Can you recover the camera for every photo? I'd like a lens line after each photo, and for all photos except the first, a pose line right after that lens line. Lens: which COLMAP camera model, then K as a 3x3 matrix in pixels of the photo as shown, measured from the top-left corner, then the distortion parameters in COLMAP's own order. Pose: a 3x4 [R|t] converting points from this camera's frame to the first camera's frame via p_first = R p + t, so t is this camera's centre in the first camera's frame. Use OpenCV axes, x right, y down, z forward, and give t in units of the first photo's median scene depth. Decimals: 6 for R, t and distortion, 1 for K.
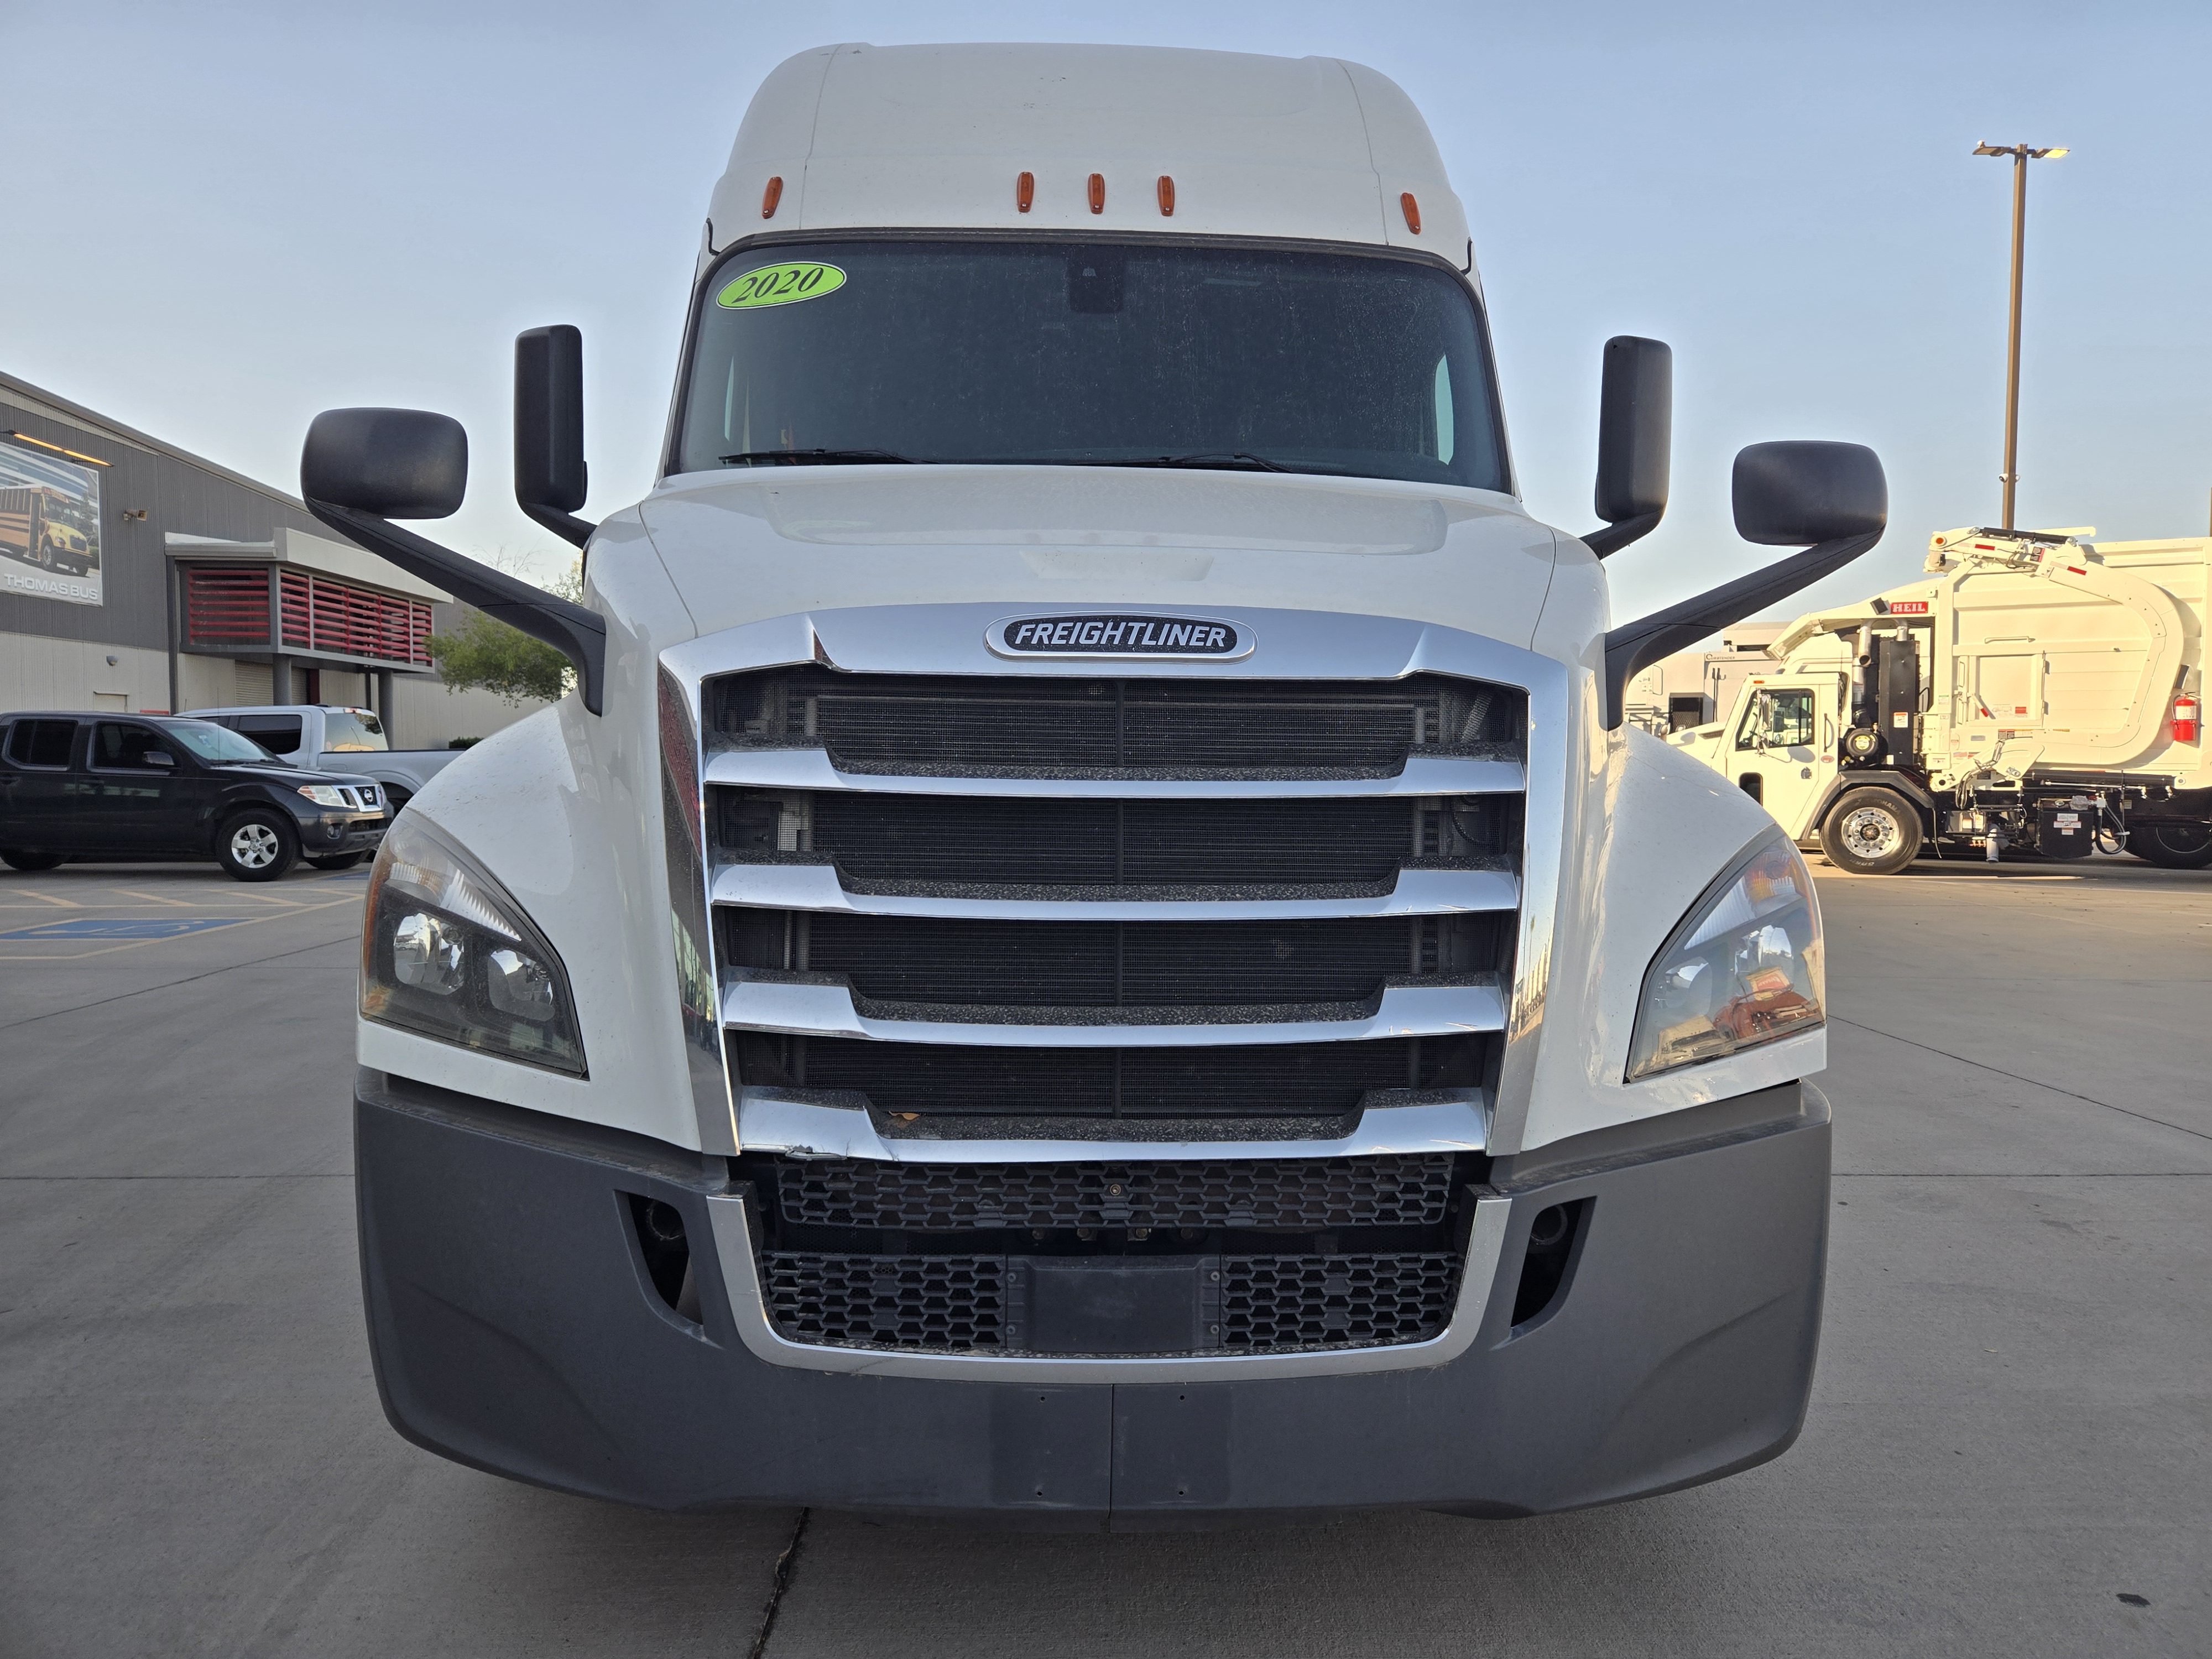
lens RADIAL K [[1505.3, 0, 1107.5], [0, 1505.3, 820.0], [0, 0, 1]] dist [0.075154, -0.054959]
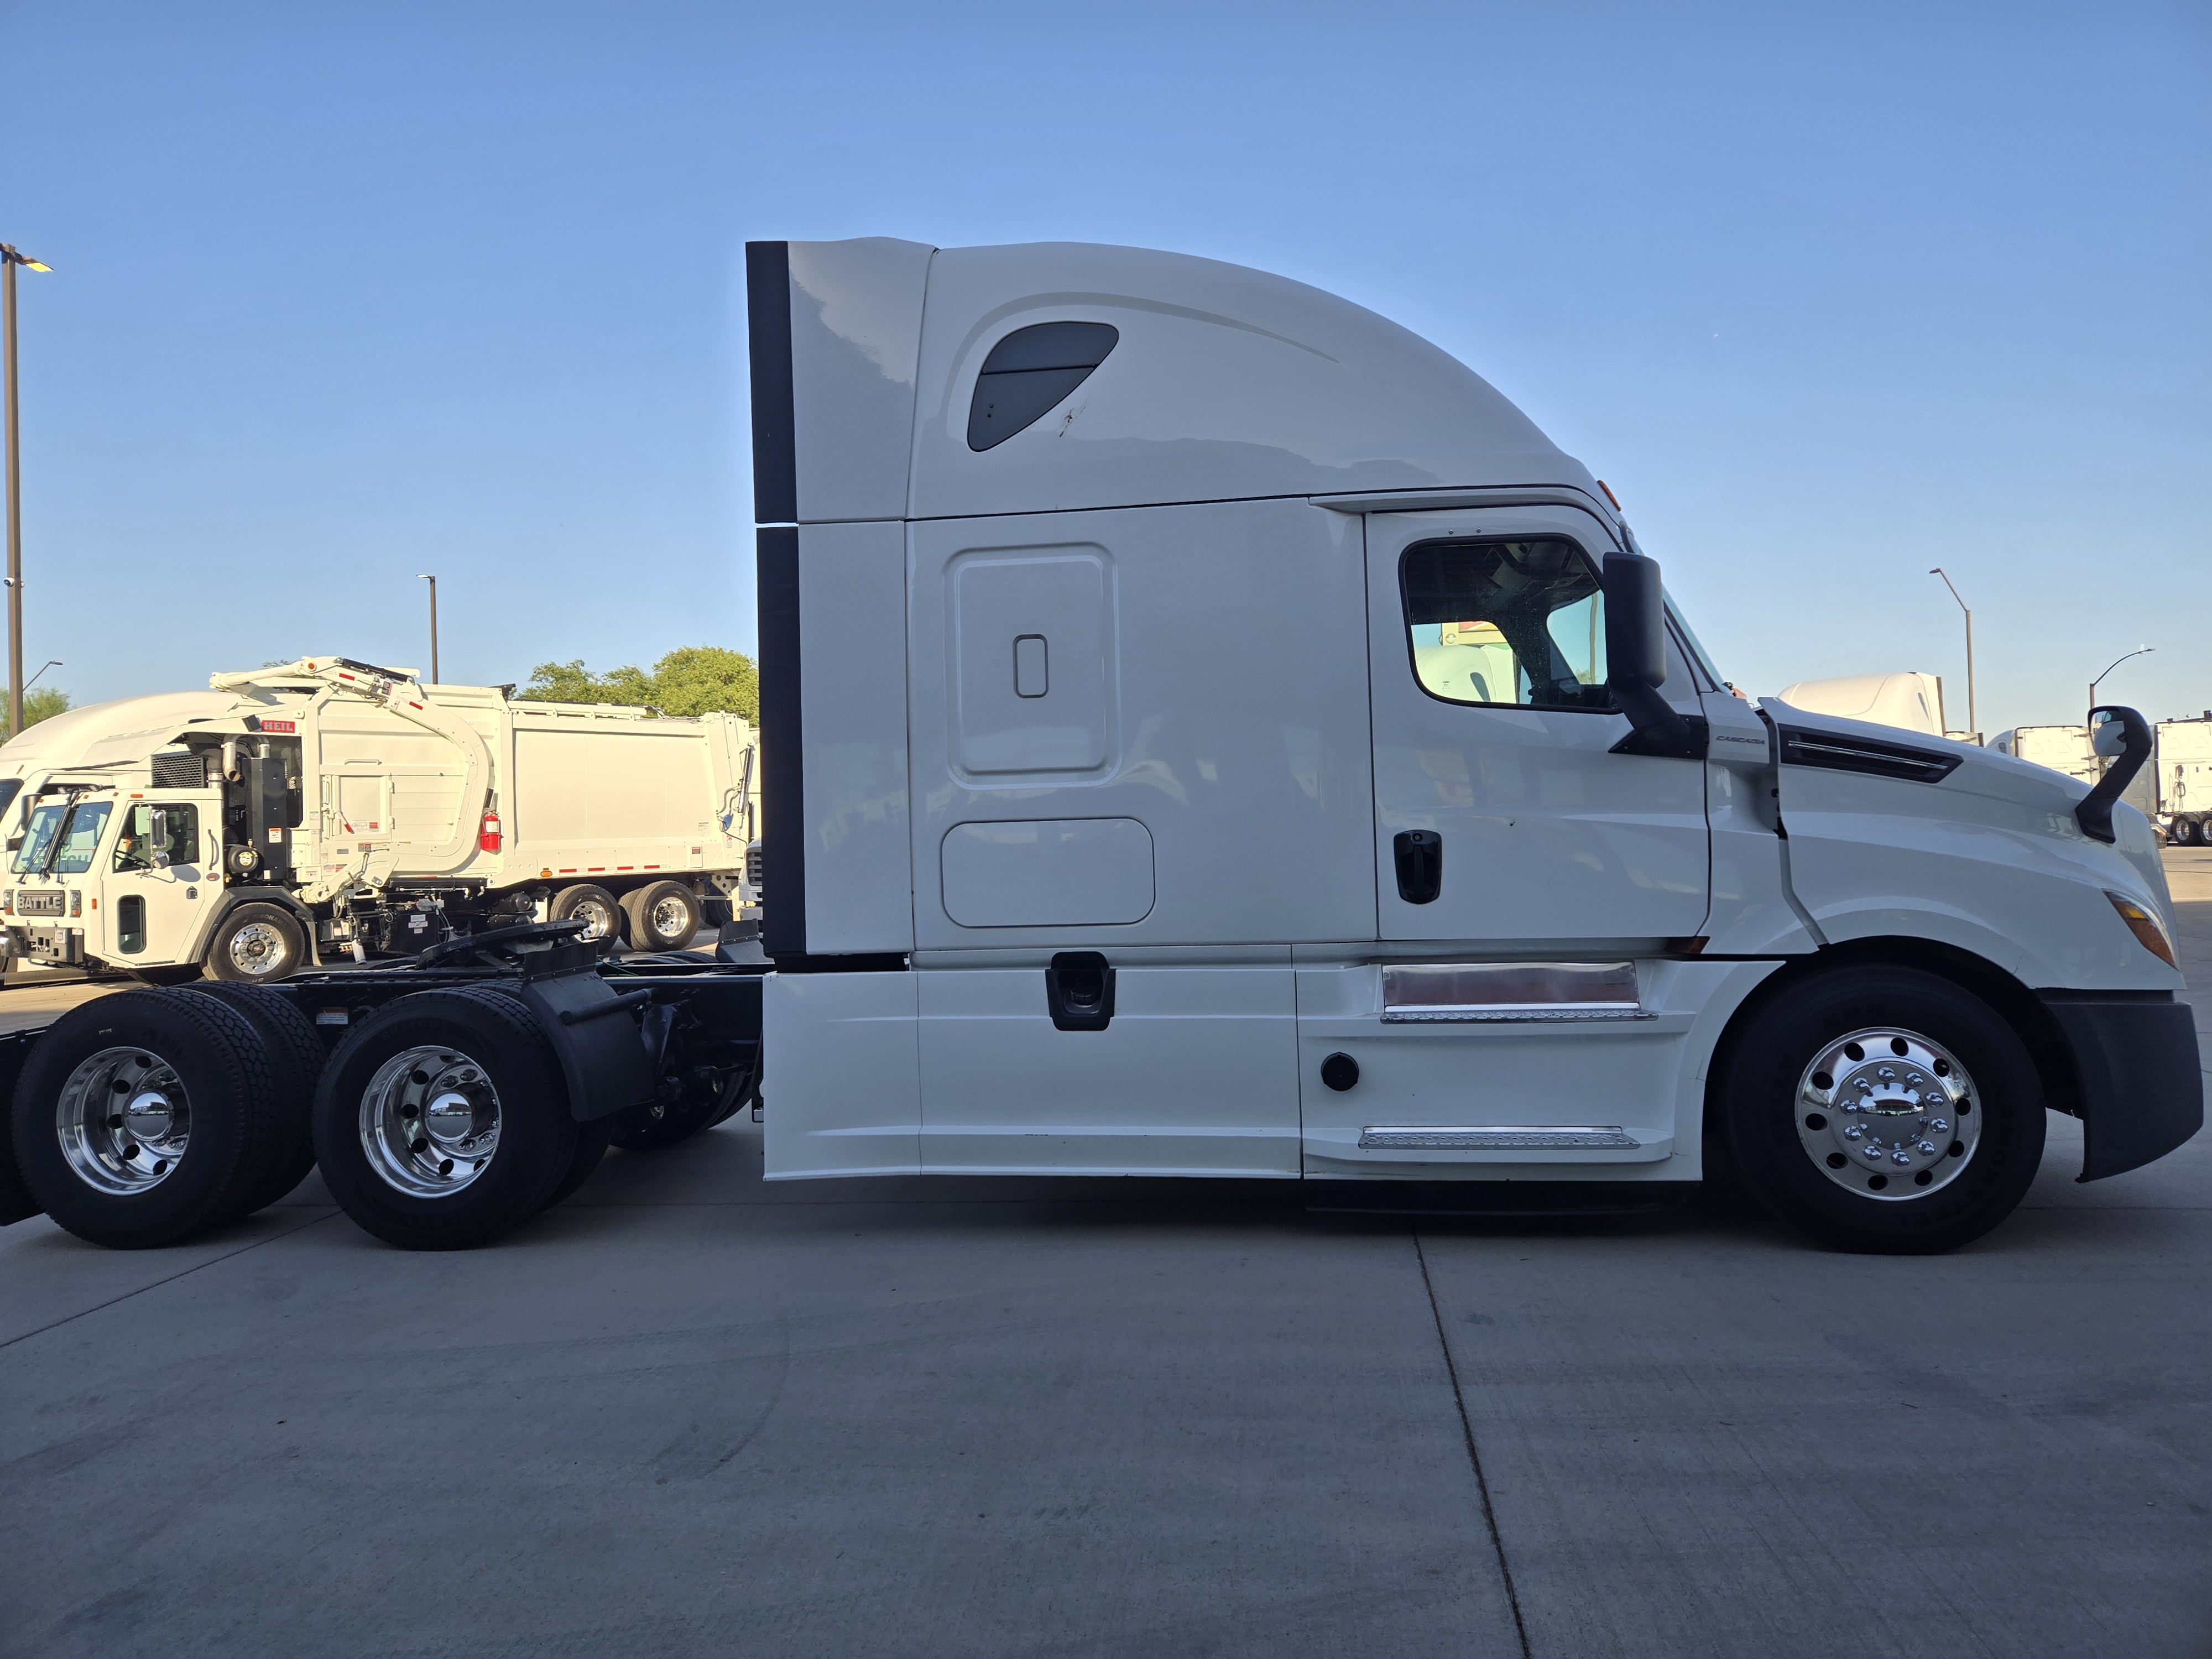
lens RADIAL K [[1505.3, 0, 1107.5], [0, 1505.3, 820.0], [0, 0, 1]] dist [0.075154, -0.054959]
pose [[0.163525, -0.005302, 0.986525, -0.412191], [0.074242, 0.997216, -0.006947, -0.028392], [-0.983742, 0.074377, 0.163463, 0.296227]]
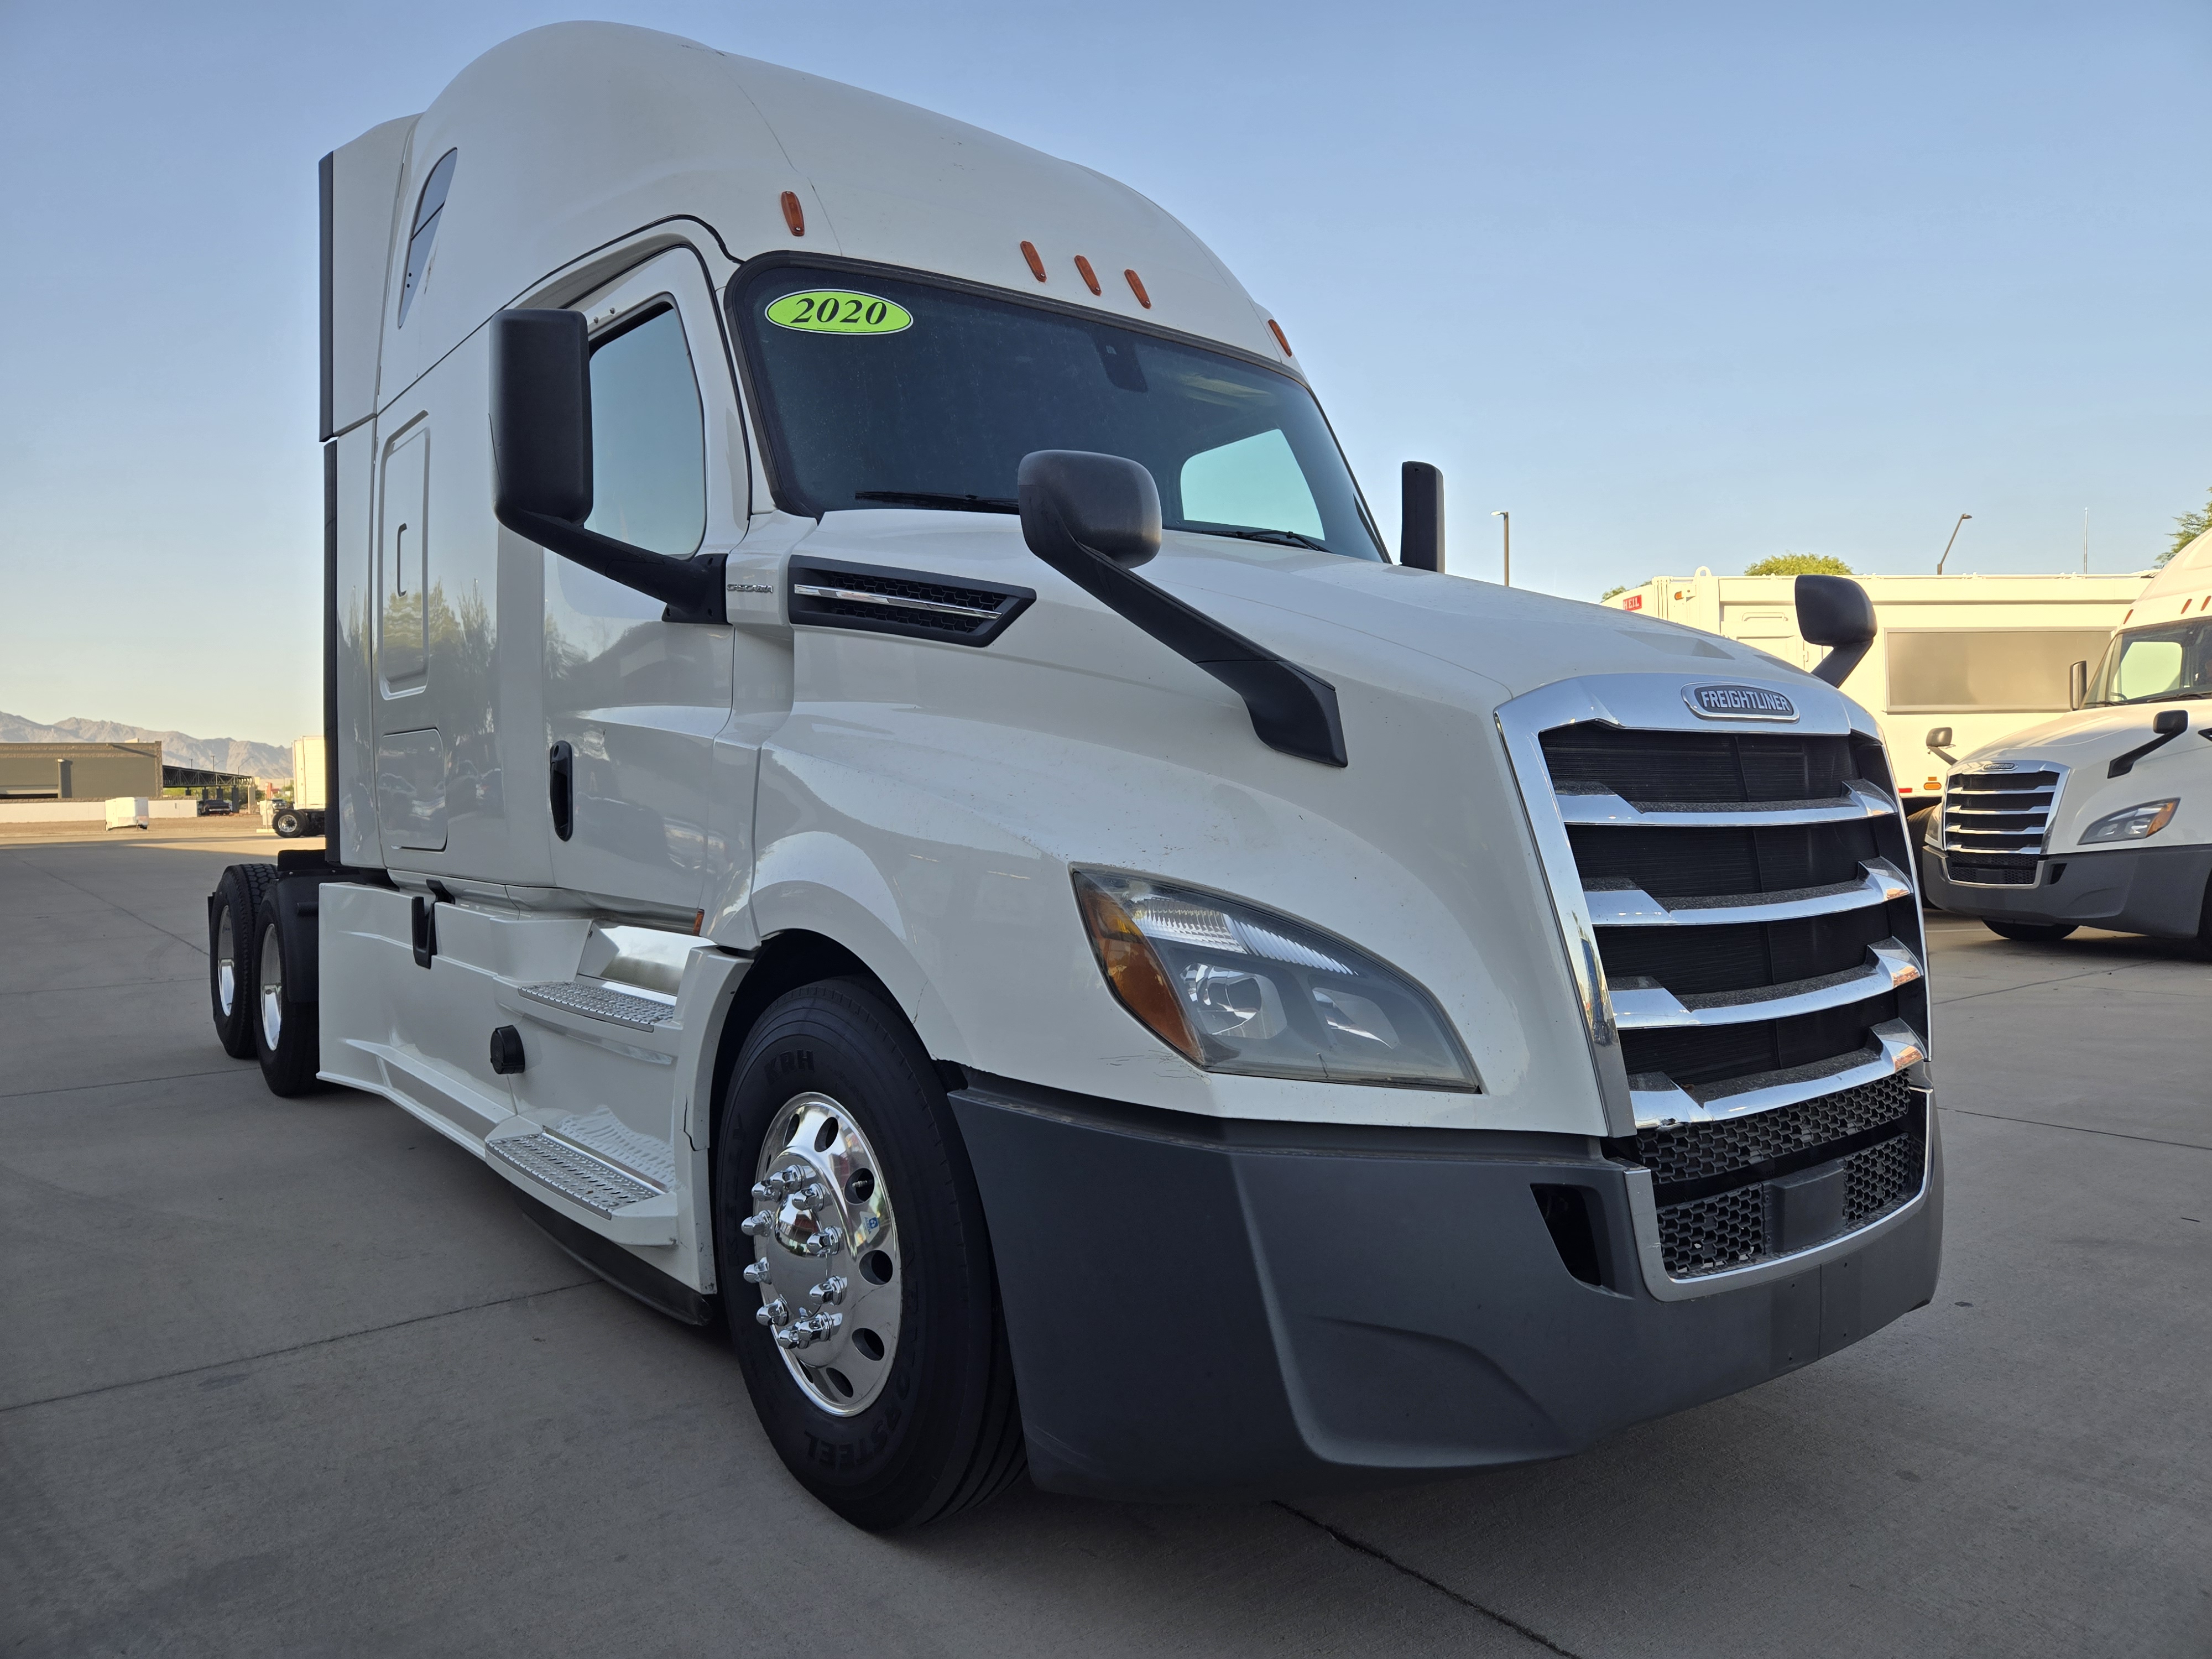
lens RADIAL K [[1506.9, 0, 1128.0], [0, 1506.9, 843.8], [0, 0, 1]] dist [0.074467, -0.058193]
pose [[0.809888, -0.041171, 0.585138, -0.143854], [0.047144, 0.998875, 0.005031, -0.003659], [-0.584687, 0.023511, 0.810918, 0.029546]]
